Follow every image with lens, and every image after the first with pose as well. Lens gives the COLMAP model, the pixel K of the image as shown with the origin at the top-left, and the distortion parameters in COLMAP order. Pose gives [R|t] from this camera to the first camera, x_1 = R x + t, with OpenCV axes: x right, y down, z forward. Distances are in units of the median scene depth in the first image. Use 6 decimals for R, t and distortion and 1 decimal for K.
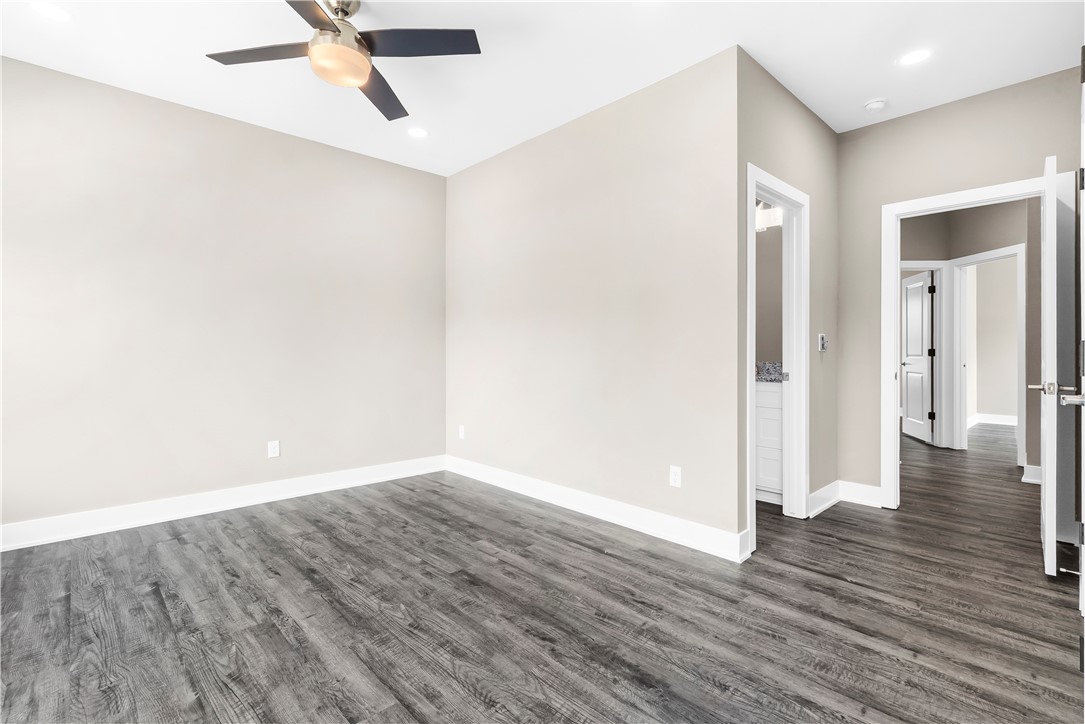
lens RADIAL K [[503.1, 0, 539.8], [0, 503.1, 349.0], [0, 0, 1]] dist [-0.003759, 0.001280]
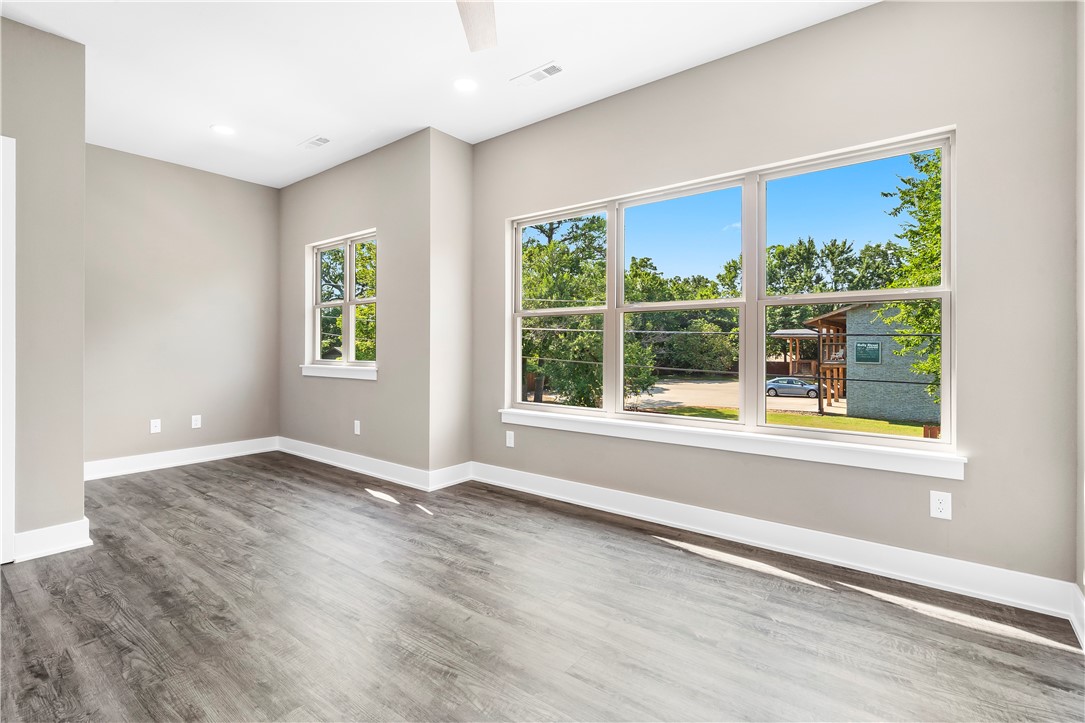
lens RADIAL K [[503.1, 0, 539.8], [0, 503.1, 348.5], [0, 0, 1]] dist [-0.003759, 0.001280]
pose [[-0.987918, 0.003119, -0.154944, -0.479574], [0.002571, 0.999990, 0.003735, 0.015479], [0.154954, 0.003291, -0.987916, 2.113241]]
